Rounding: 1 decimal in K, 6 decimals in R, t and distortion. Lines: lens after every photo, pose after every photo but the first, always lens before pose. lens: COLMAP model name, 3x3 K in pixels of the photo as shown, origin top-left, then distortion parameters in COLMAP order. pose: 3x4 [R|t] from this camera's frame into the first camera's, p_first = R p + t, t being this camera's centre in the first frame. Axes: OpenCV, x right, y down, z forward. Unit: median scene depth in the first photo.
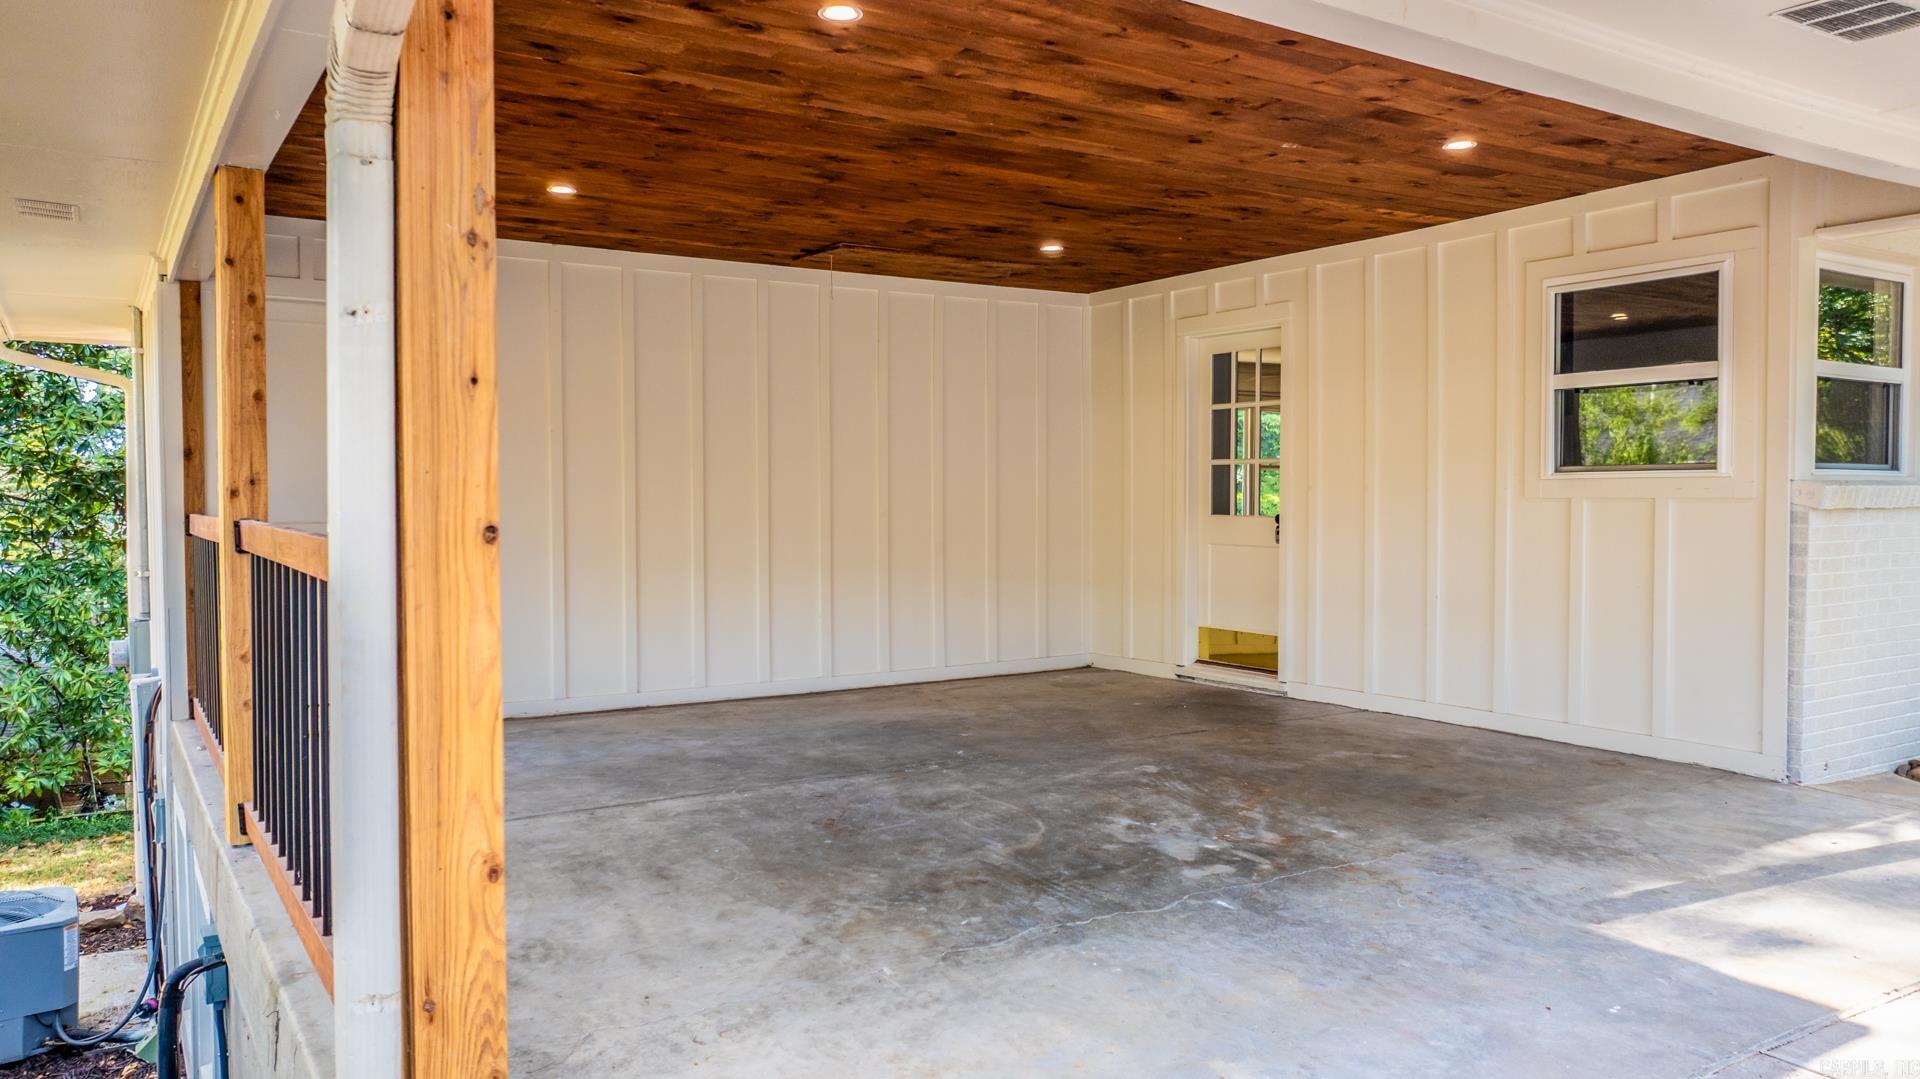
lens RADIAL K [[1345.7, 0, 960.2], [0, 1345.7, 526.3], [0, 0, 1]] dist [-0.000258, 0.004229]
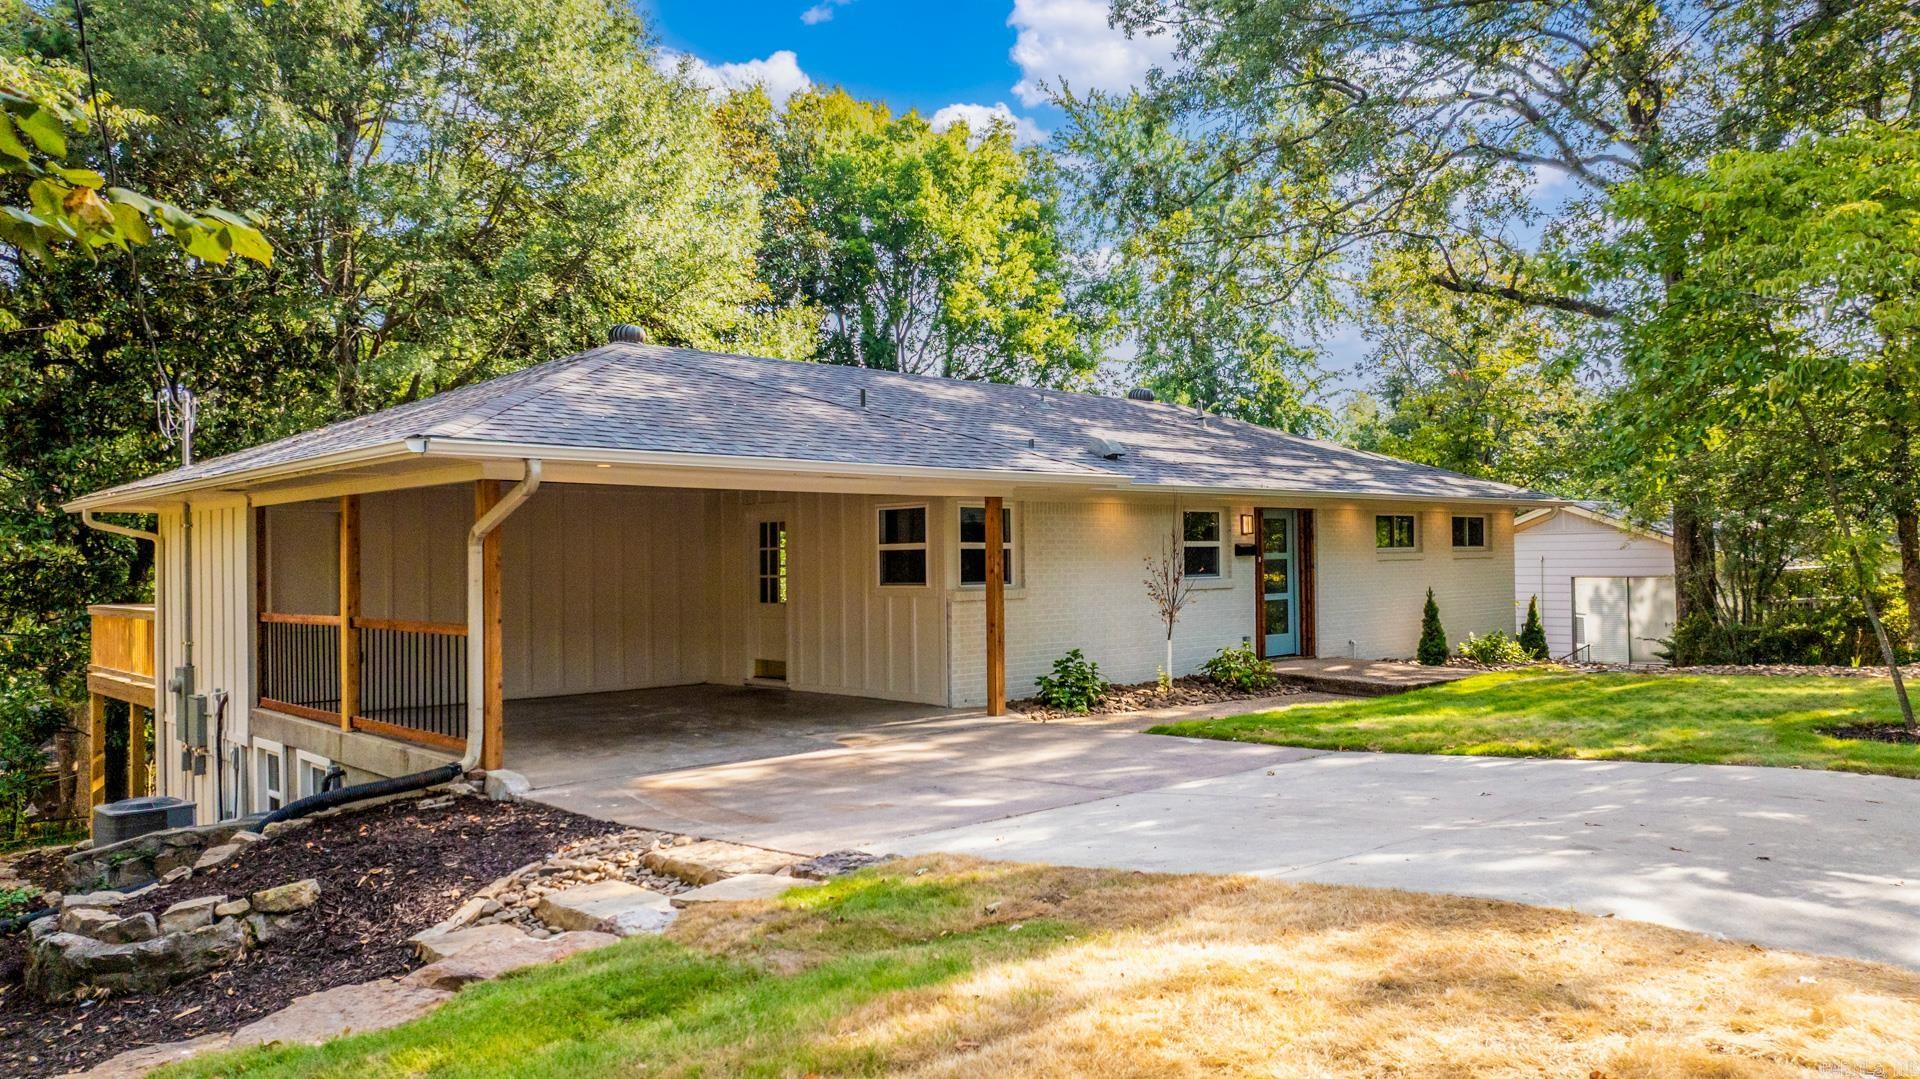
lens RADIAL K [[1345.7, 0, 960.2], [0, 1345.7, 526.3], [0, 0, 1]] dist [-0.000258, 0.004229]
pose [[0.983738, -0.003077, 0.179583, 0.128976], [0.012692, 0.998545, -0.052419, -0.014248], [-0.179160, 0.053846, 0.982345, -1.106074]]
